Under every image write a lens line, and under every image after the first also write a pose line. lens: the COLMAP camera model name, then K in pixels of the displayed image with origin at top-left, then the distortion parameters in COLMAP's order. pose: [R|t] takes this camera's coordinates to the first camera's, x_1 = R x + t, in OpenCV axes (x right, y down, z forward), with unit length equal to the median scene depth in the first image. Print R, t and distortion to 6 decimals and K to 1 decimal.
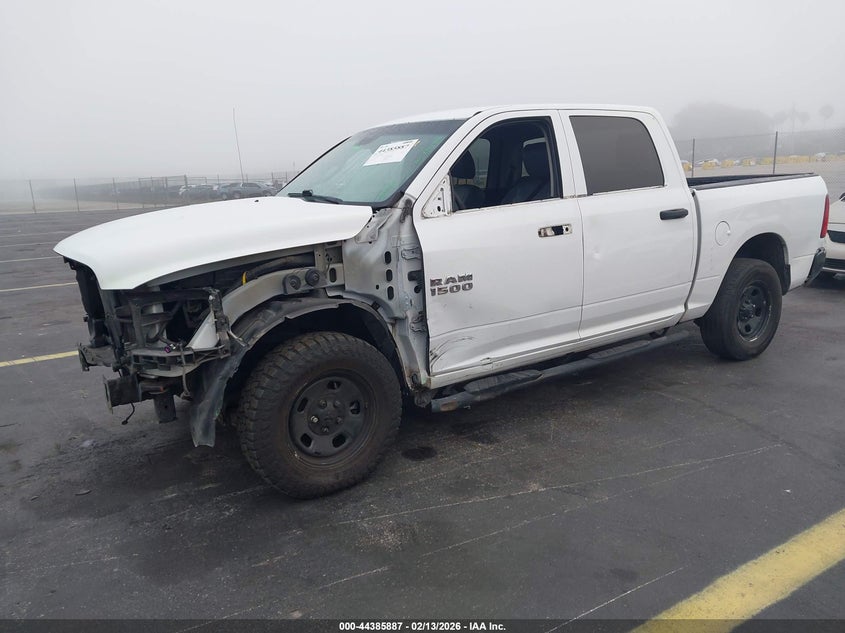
lens RADIAL K [[650.5, 0, 422.5], [0, 650.5, 316.5], [0, 0, 1]] dist [0.095806, 0.000026]
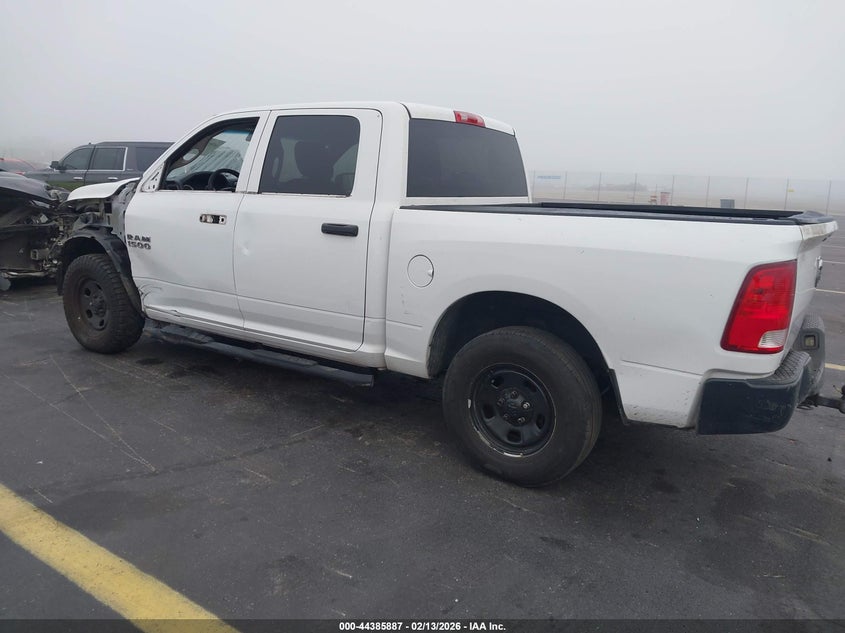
lens RADIAL K [[650.5, 0, 422.5], [0, 650.5, 316.5], [0, 0, 1]] dist [0.095806, 0.000026]
pose [[0.373776, 0.242219, -0.895333, 1.358362], [-0.250478, 0.955794, 0.154009, -0.229737], [0.893058, 0.166697, 0.417923, 0.856330]]
